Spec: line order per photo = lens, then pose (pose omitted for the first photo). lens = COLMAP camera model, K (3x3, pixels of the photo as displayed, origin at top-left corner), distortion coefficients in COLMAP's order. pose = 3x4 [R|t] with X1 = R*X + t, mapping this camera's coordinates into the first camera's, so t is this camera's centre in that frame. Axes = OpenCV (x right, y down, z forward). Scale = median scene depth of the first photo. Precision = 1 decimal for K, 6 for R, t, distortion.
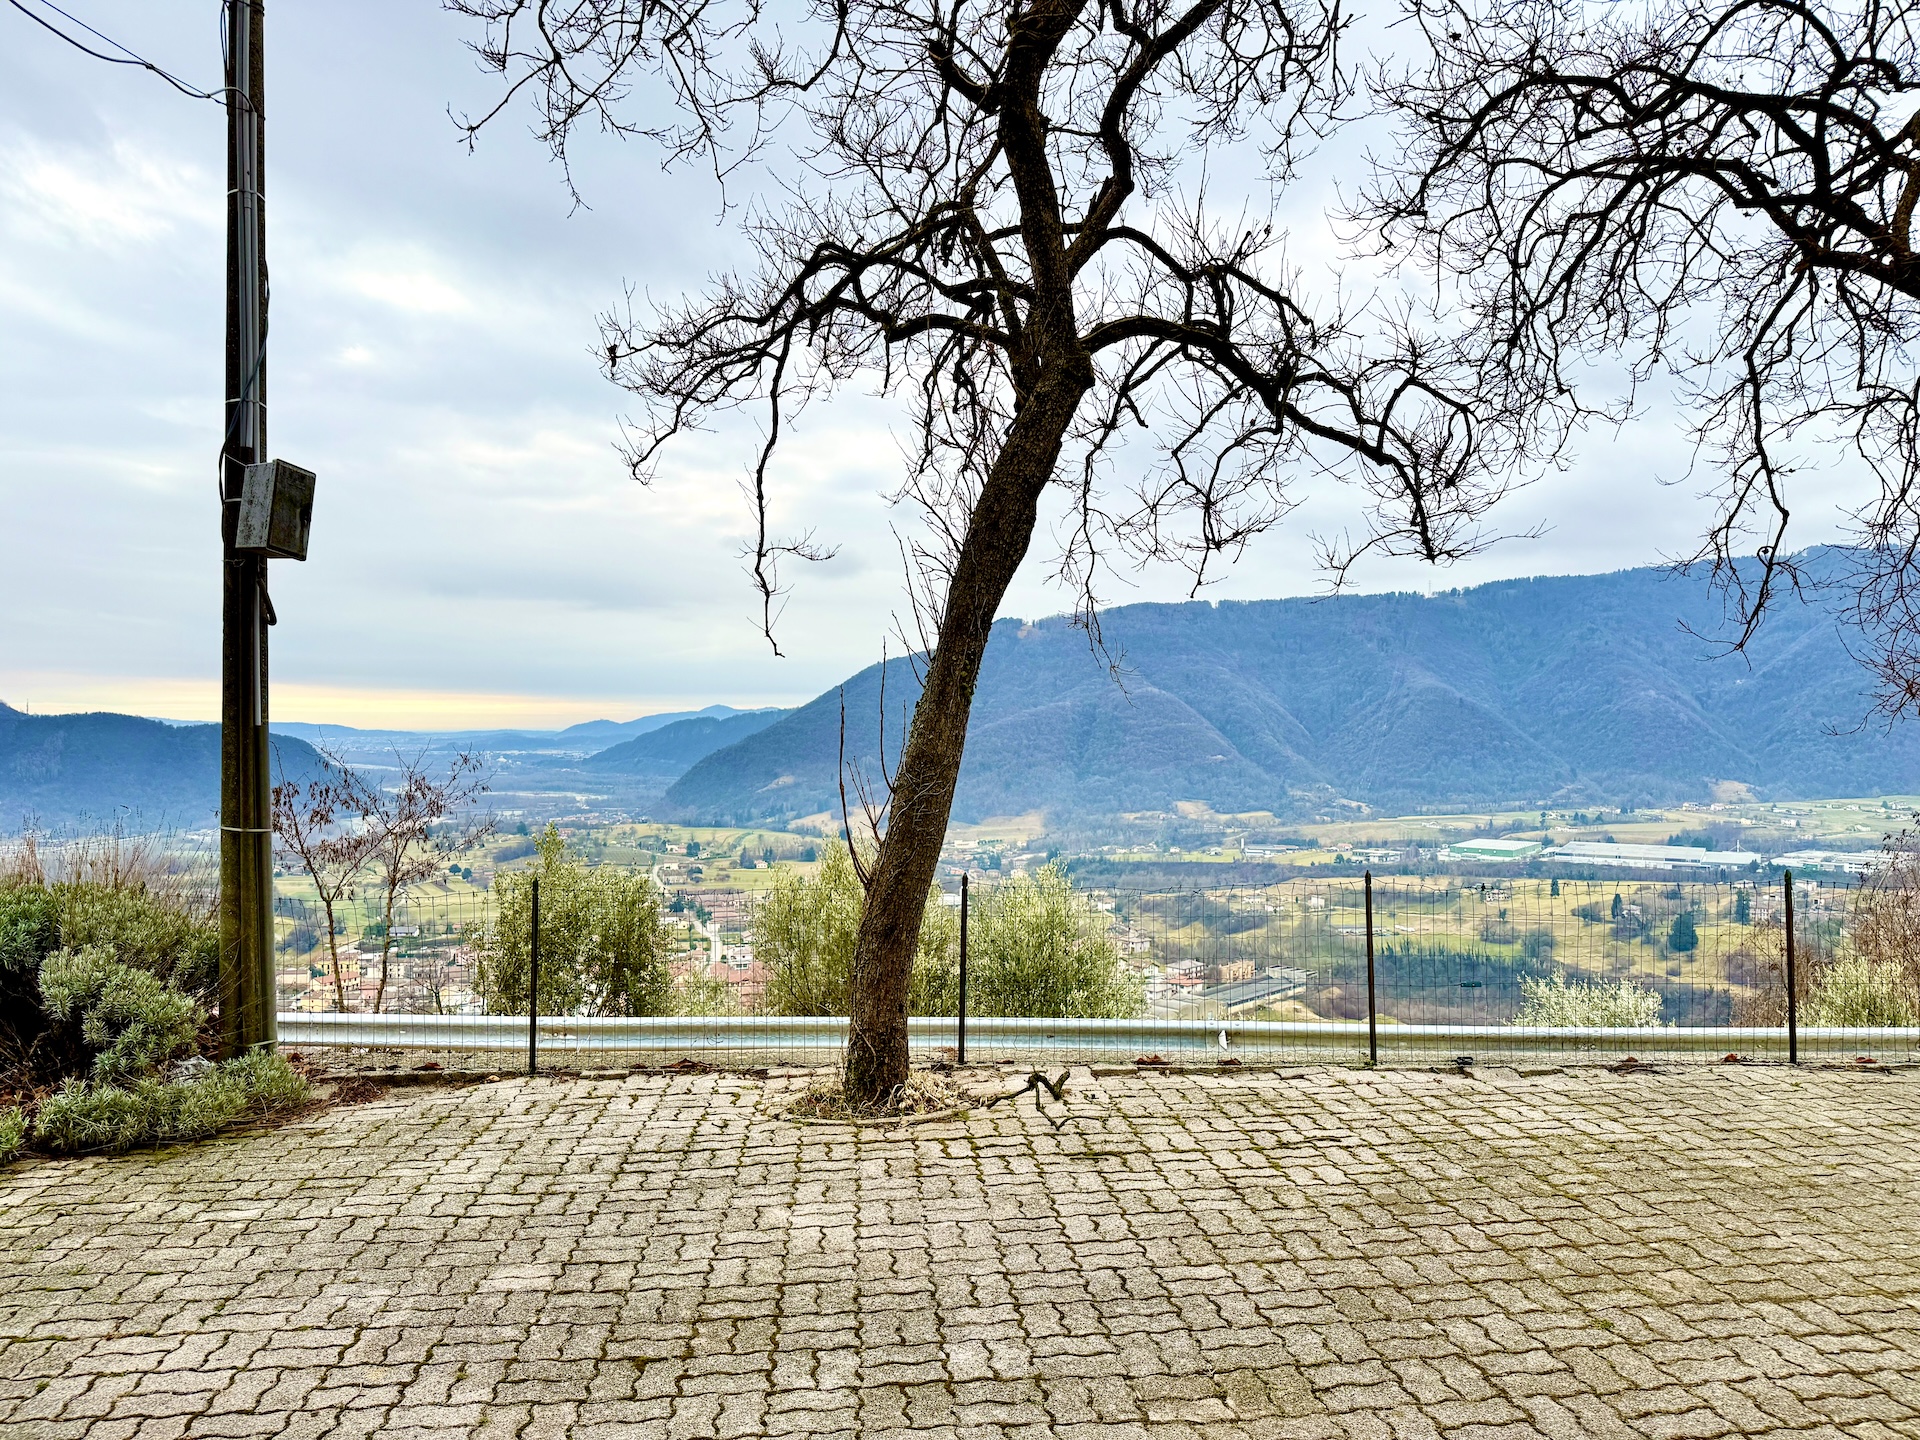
lens RADIAL K [[1334.6, 0, 964.7], [0, 1334.6, 718.6], [0, 0, 1]] dist [0.062665, -0.069830]
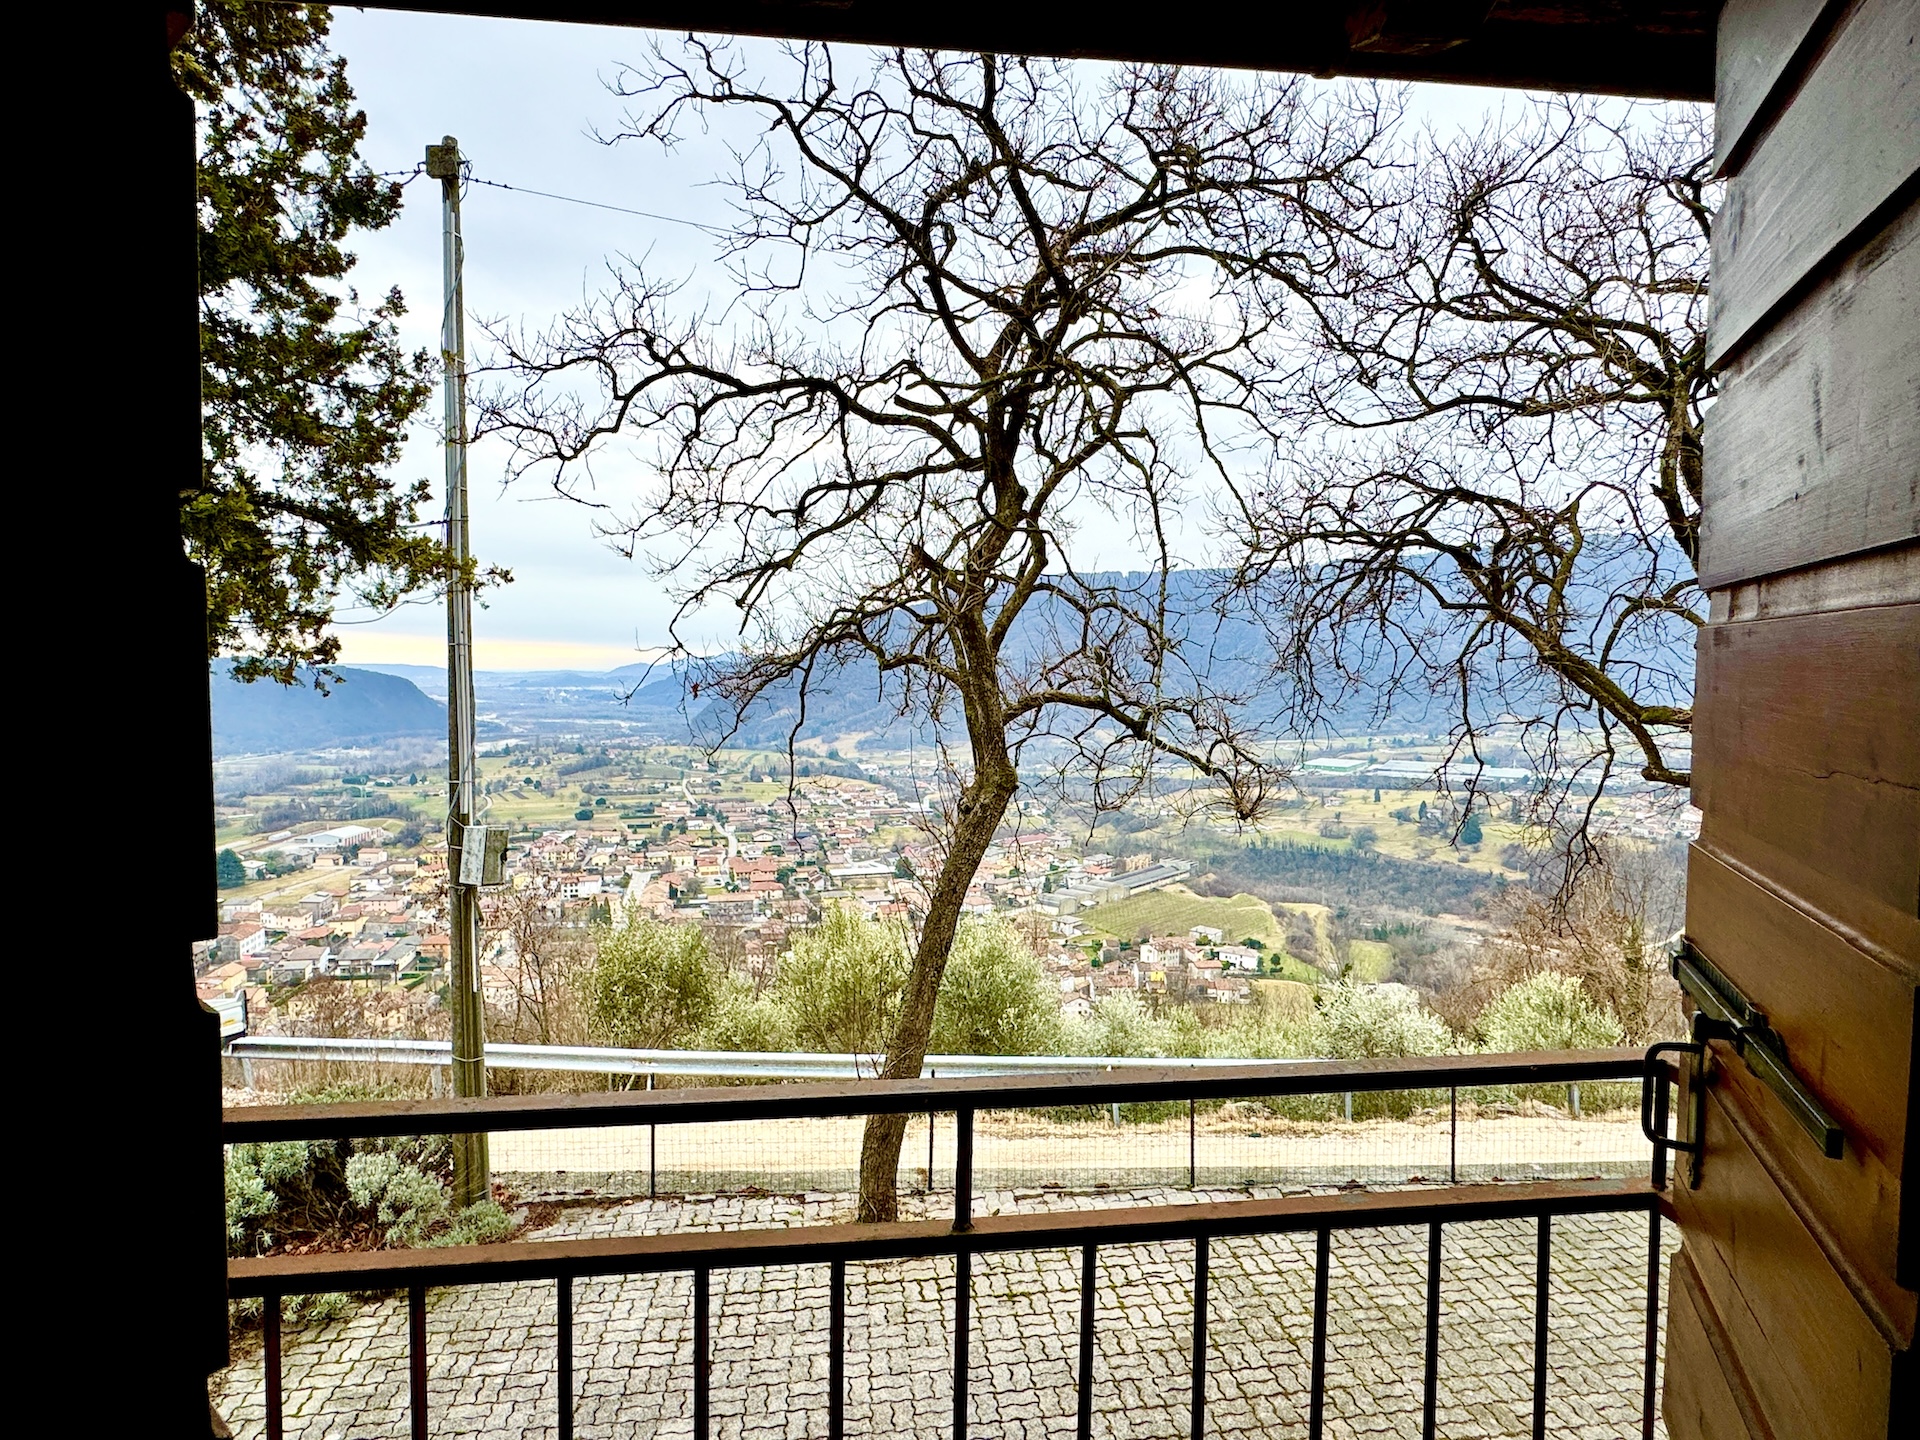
lens RADIAL K [[1050.4, 0, 962.3], [0, 1050.4, 714.8], [0, 0, 1]] dist [-0.003859, 0.001580]
pose [[0.999440, 0.003404, 0.033279, -0.007781], [-0.005077, 0.998719, 0.050345, -0.350827], [-0.033065, -0.050486, 0.998177, -0.184844]]
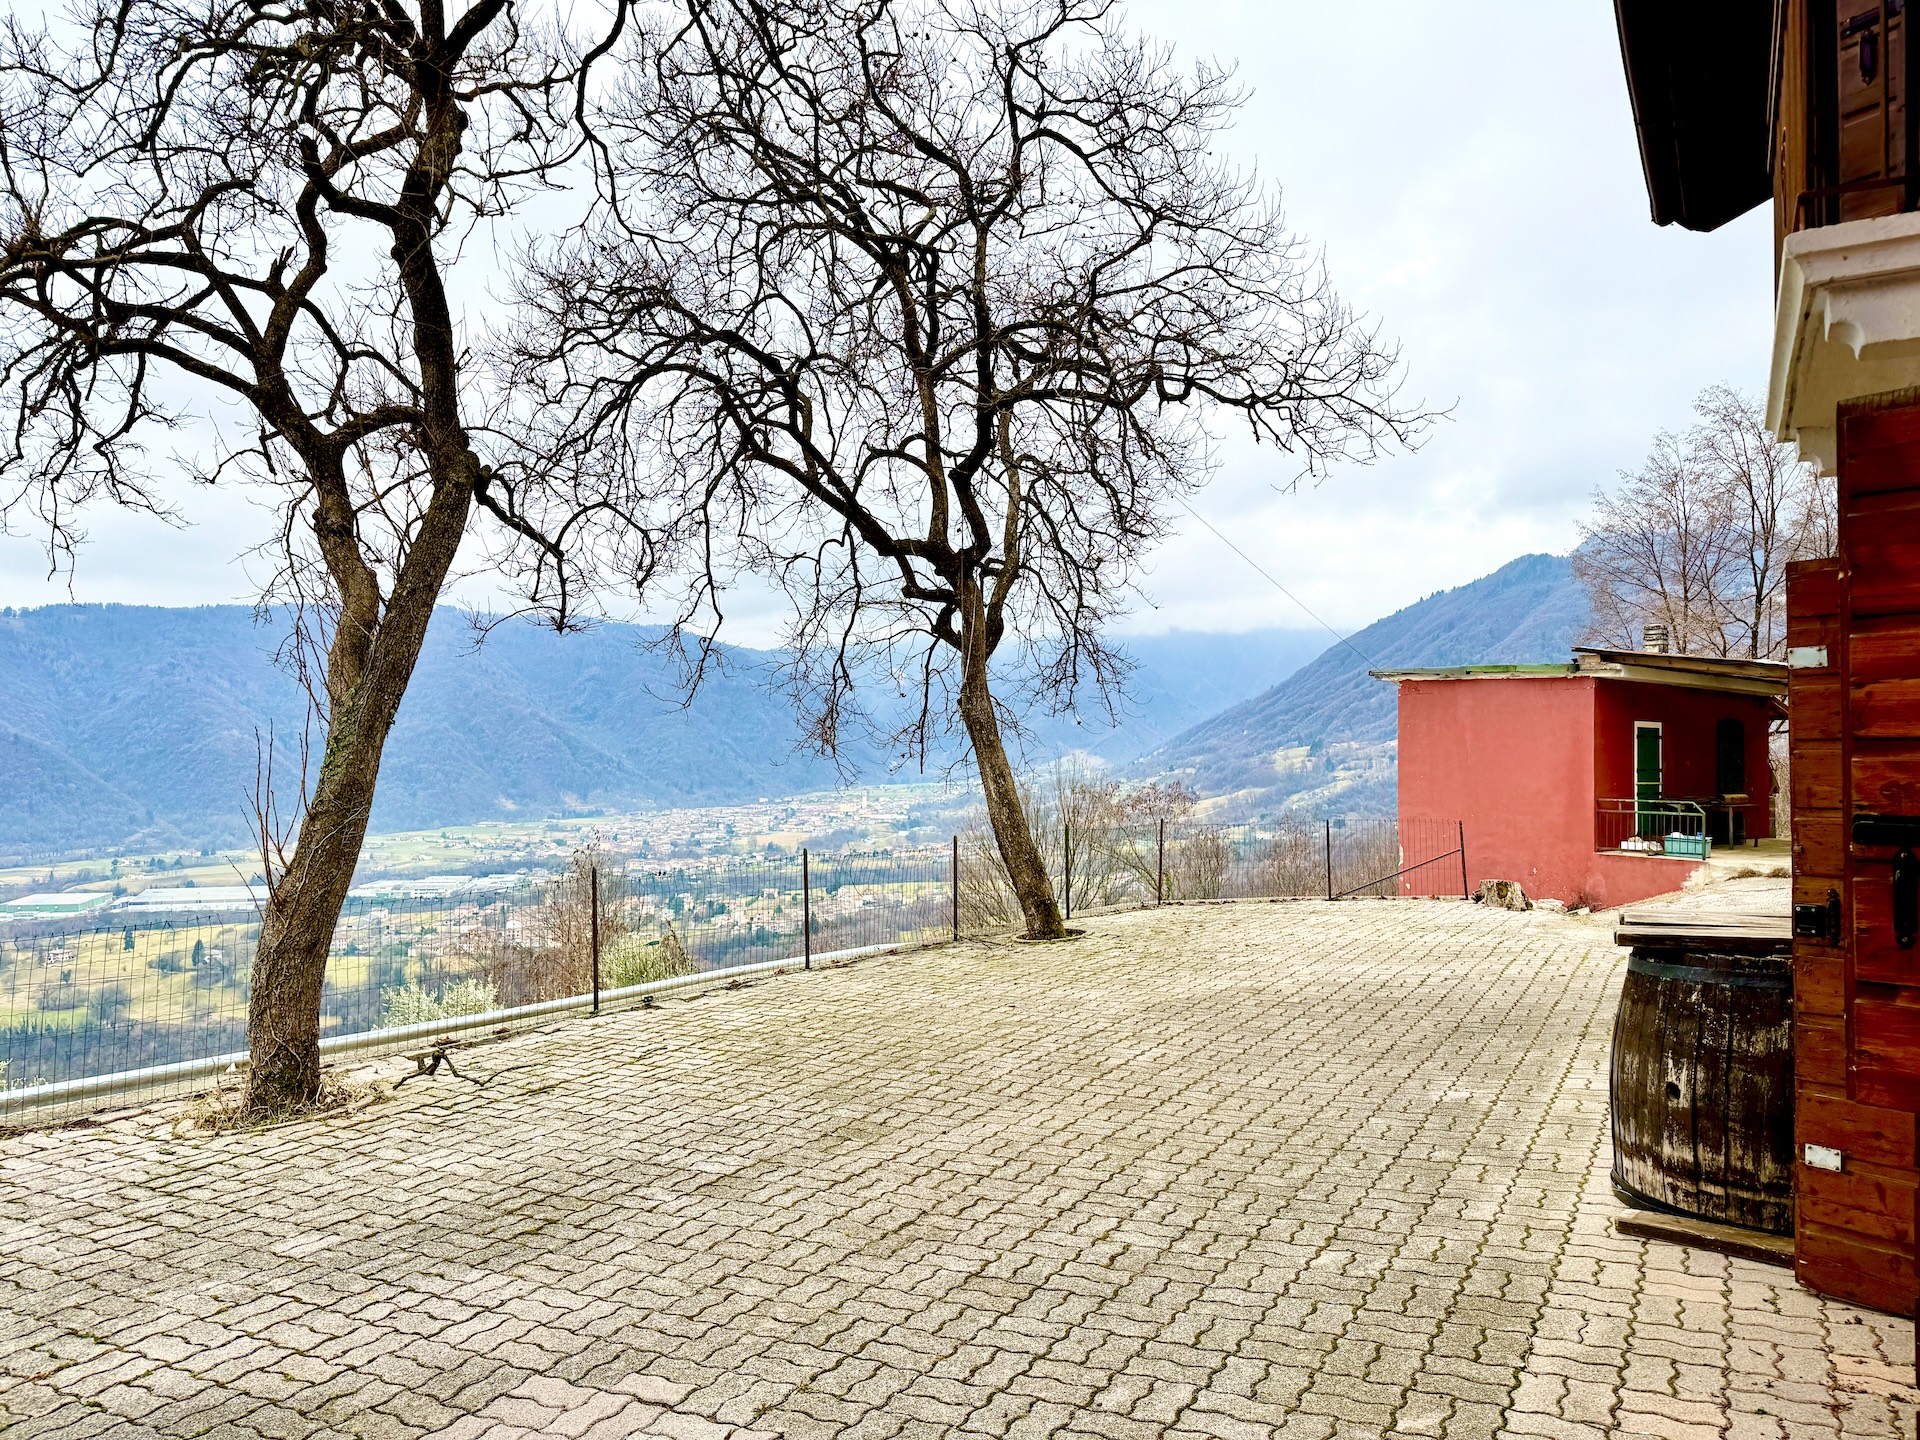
lens RADIAL K [[1334.6, 0, 964.1], [0, 1334.6, 740.6], [0, 0, 1]] dist [0.062665, -0.069830]
pose [[0.566742, 0.015992, 0.823740, -0.588052], [-0.004923, 0.999859, -0.016024, 0.006203], [-0.823881, 0.005027, 0.566741, -0.056450]]
